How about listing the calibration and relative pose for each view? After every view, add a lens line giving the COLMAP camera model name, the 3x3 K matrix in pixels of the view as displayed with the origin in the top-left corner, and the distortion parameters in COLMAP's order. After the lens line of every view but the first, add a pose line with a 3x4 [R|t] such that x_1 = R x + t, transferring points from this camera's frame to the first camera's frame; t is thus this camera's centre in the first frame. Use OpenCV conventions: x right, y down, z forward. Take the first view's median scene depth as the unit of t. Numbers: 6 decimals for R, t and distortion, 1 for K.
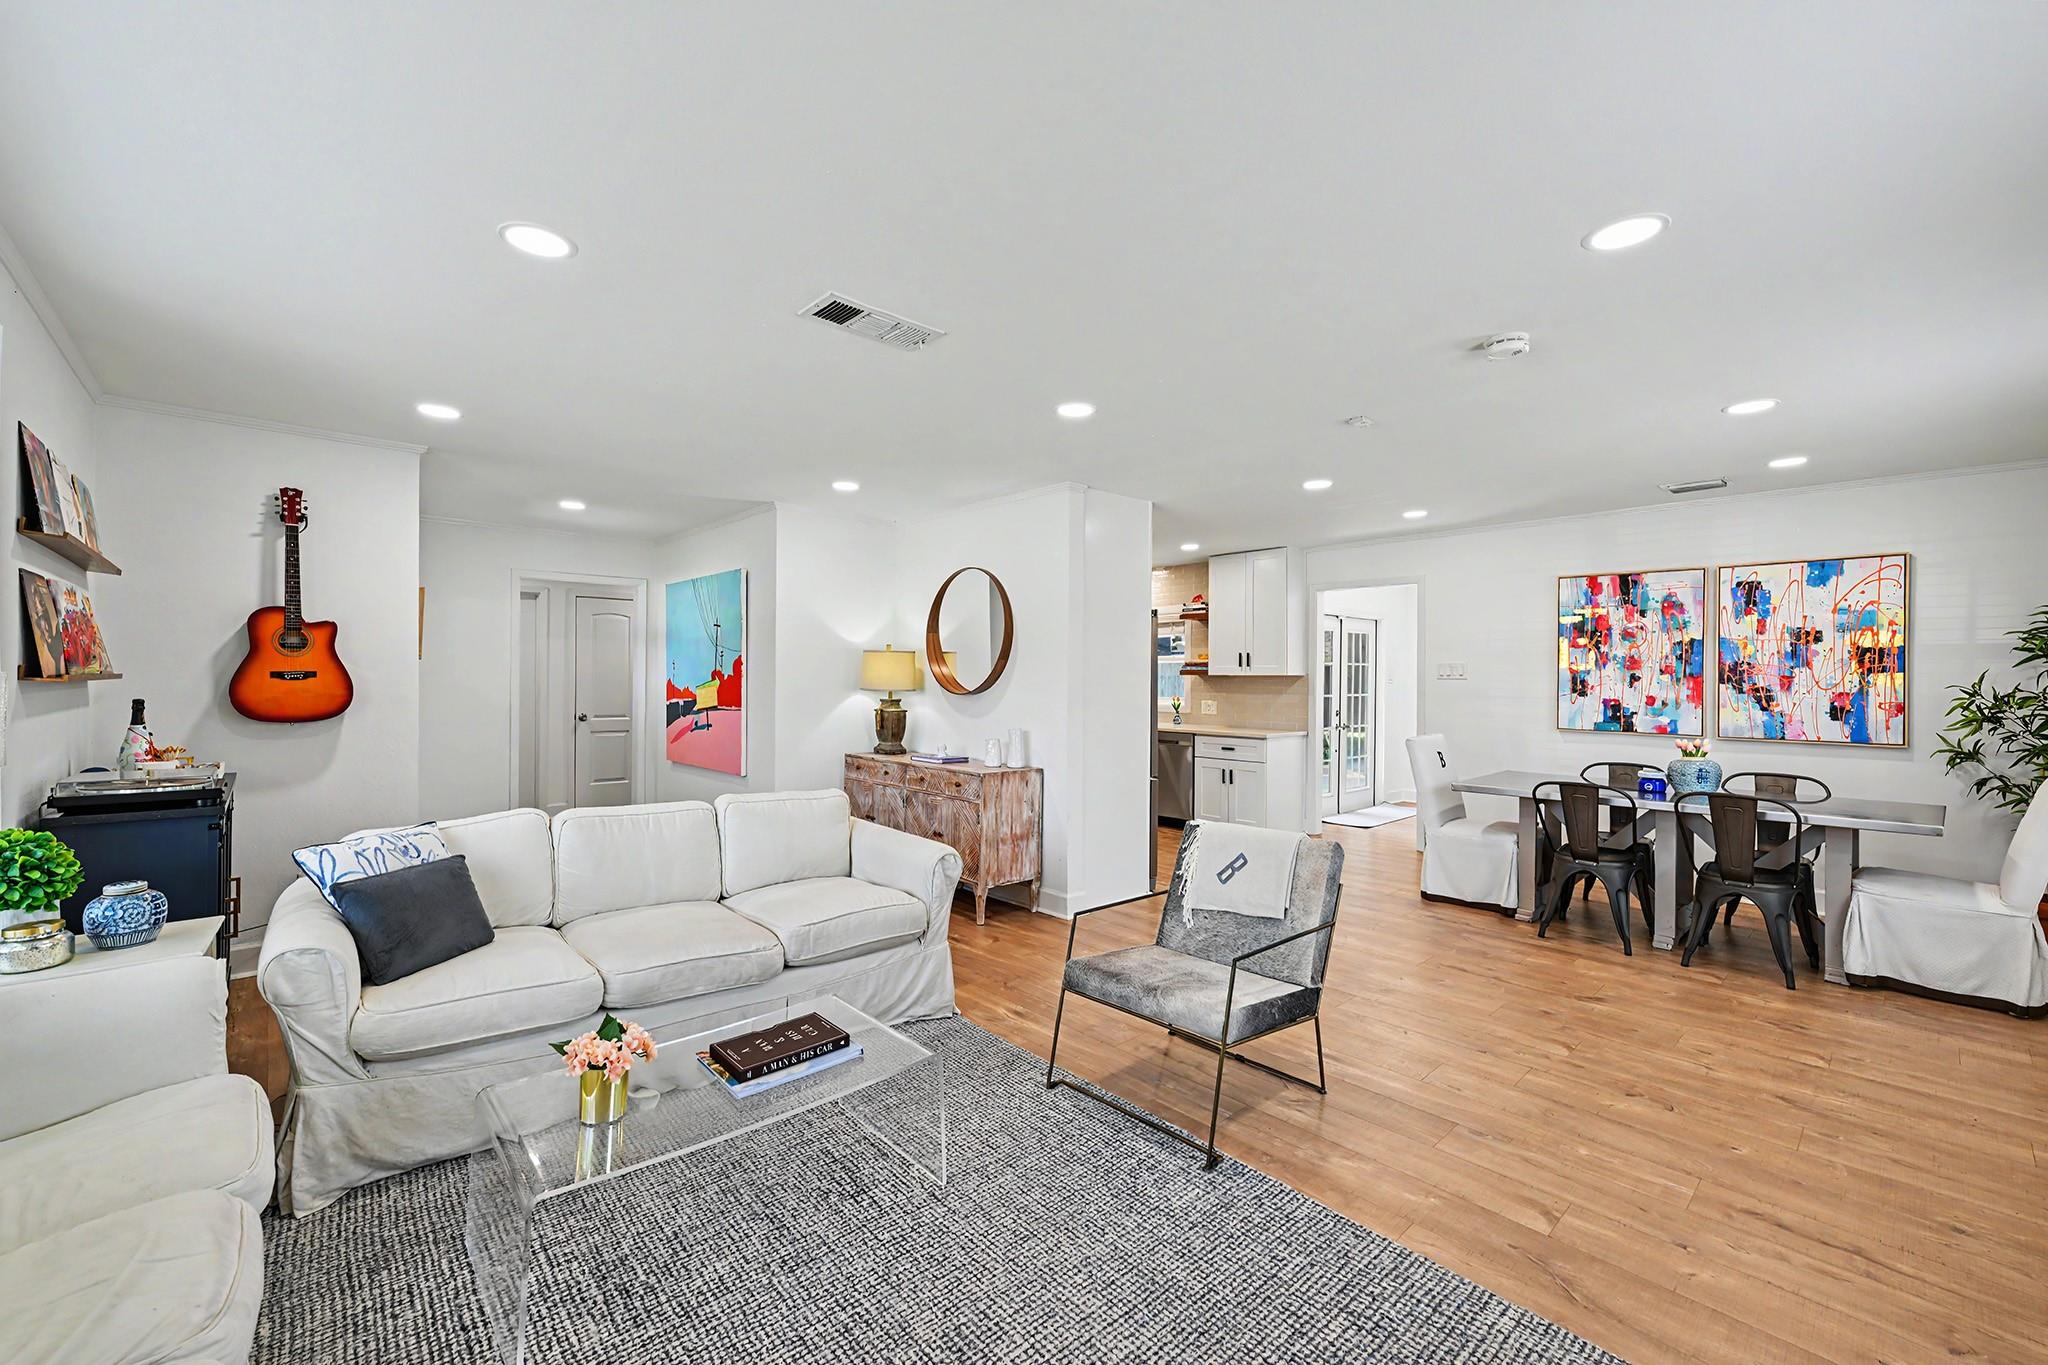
lens RADIAL K [[830.7, 0, 1024.0], [0, 830.7, 682.5], [0, 0, 1]] dist [-0.000390, -0.000061]
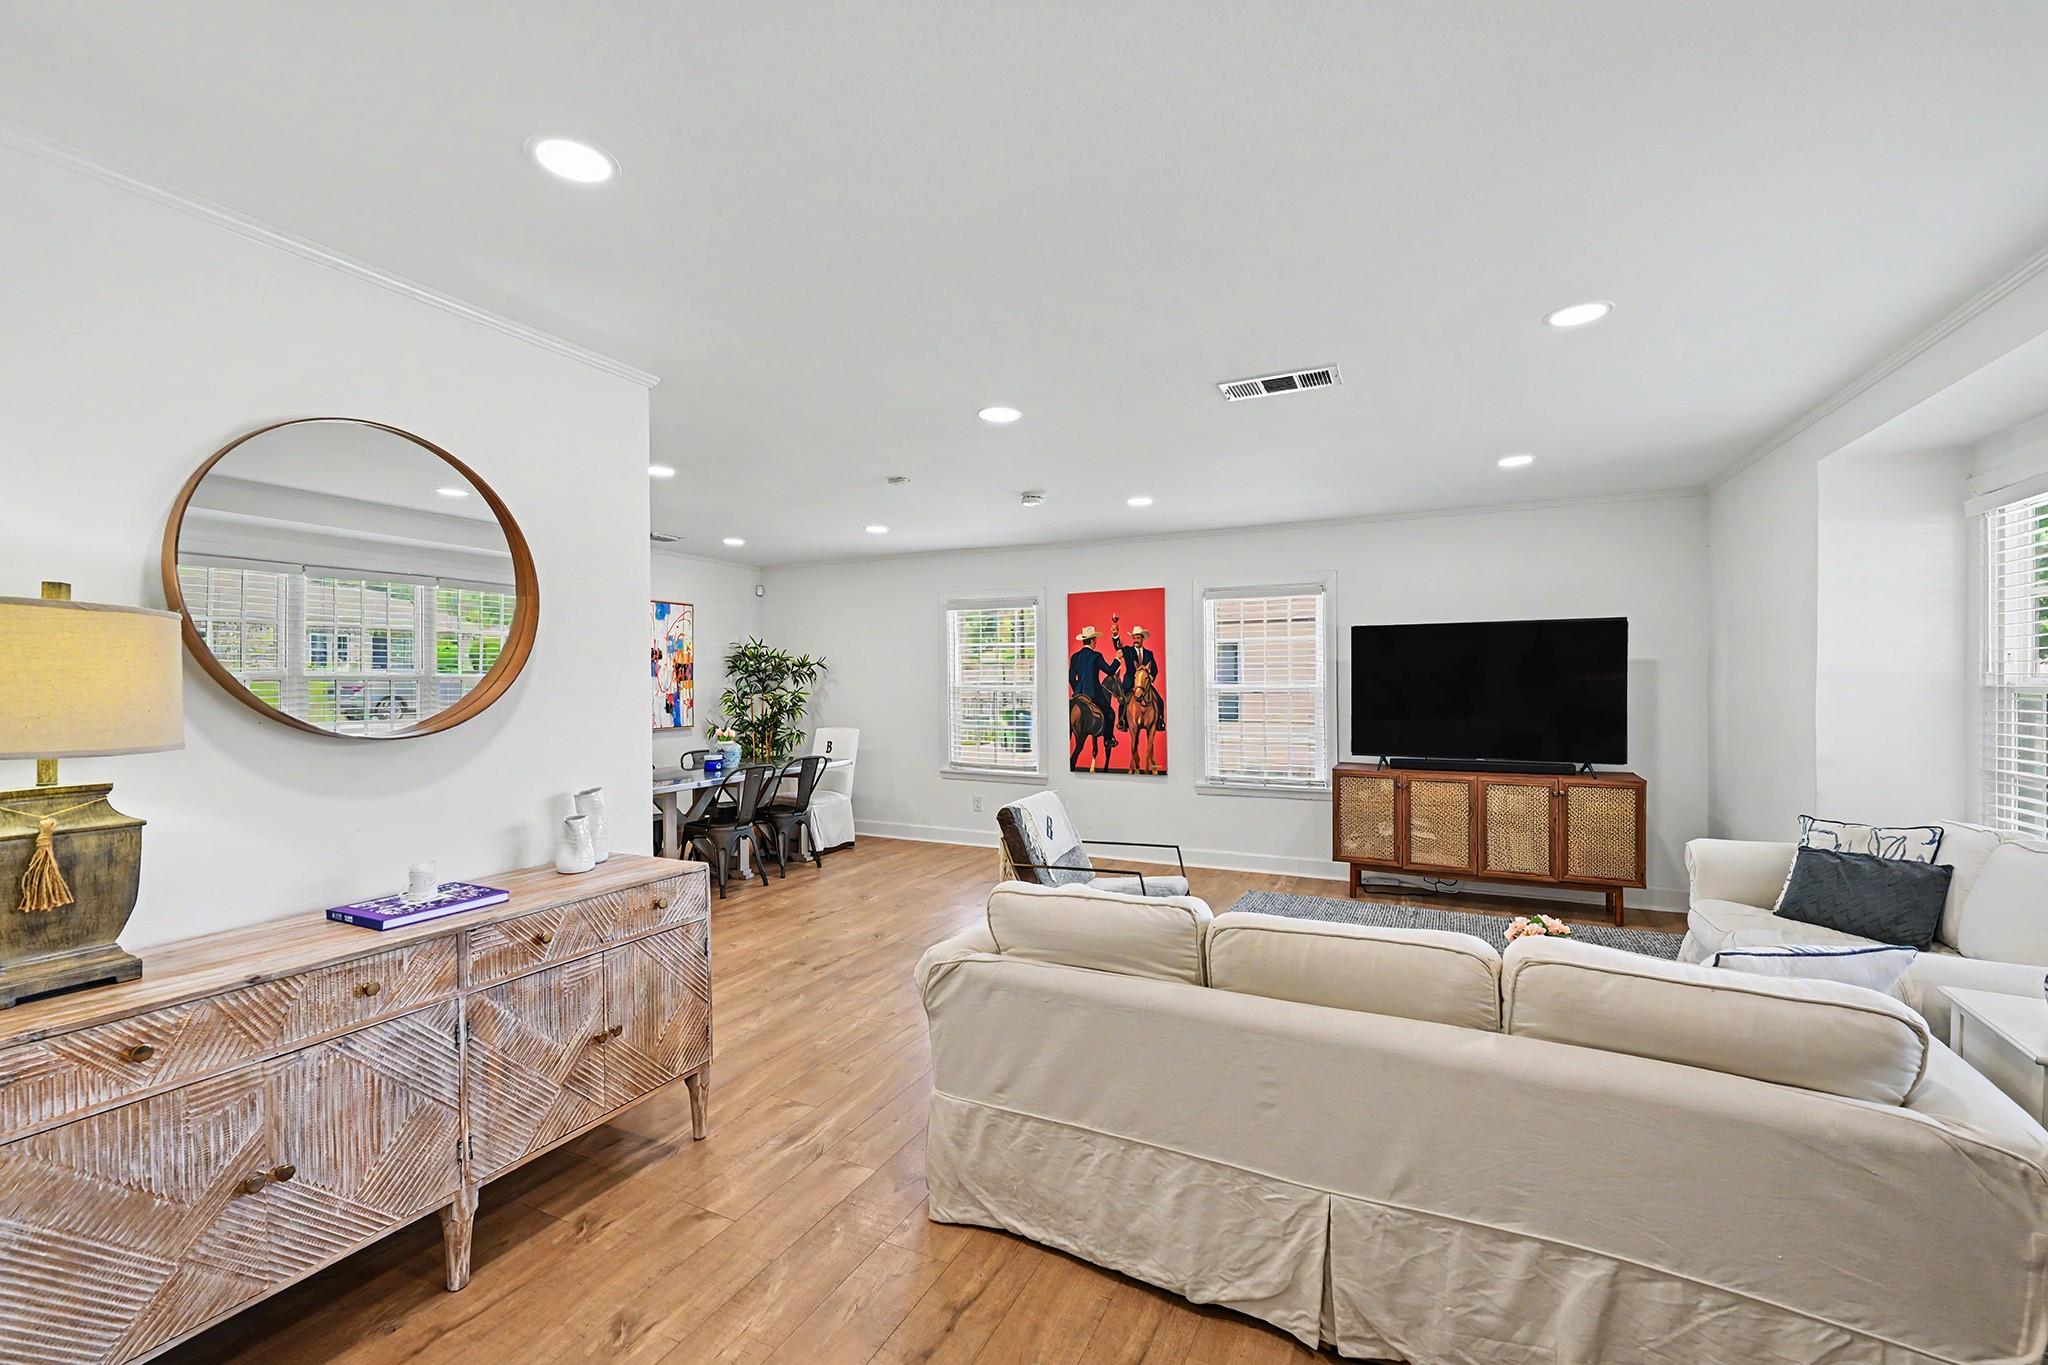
lens RADIAL K [[828.2, 0, 1024.0], [0, 828.2, 682.5], [0, 0, 1]] dist [-0.000300, -0.000081]
pose [[-0.361840, -0.003722, 0.932233, -0.627042], [0.013037, 0.999874, 0.009052, -0.013564], [-0.932149, 0.015429, -0.361746, 0.971556]]
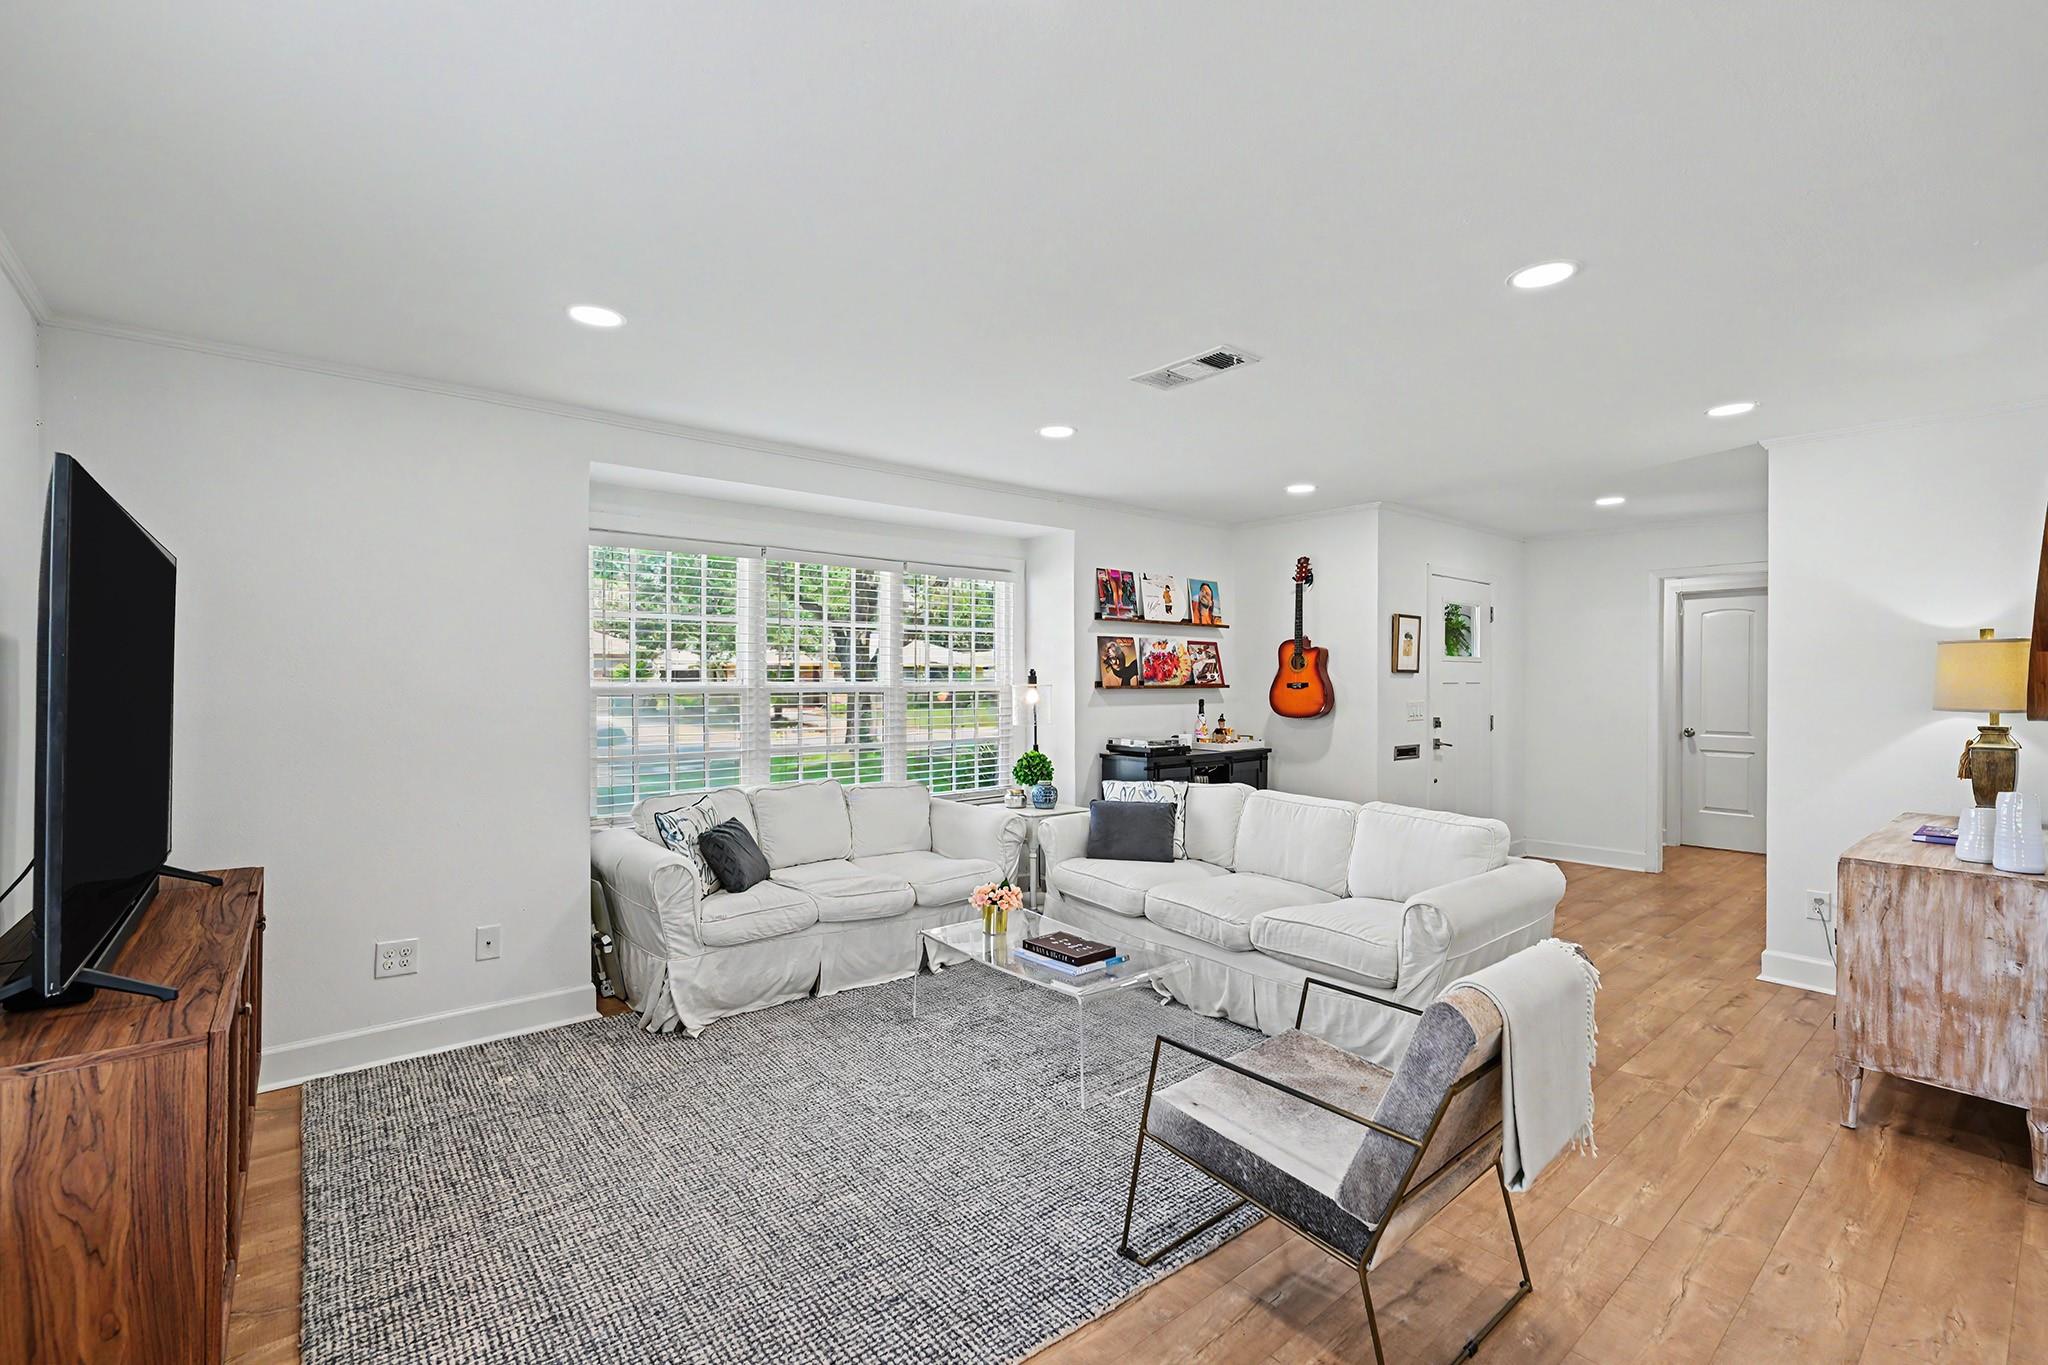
lens RADIAL K [[901.7, 0, 1024.0], [0, 901.7, 682.5], [0, 0, 1]] dist [0.013992, 0.000114]
pose [[-0.041184, -0.003952, -0.999144, 0.580273], [-0.003042, 0.999988, -0.003829, -0.005534], [0.999147, 0.002882, -0.041195, 0.455734]]
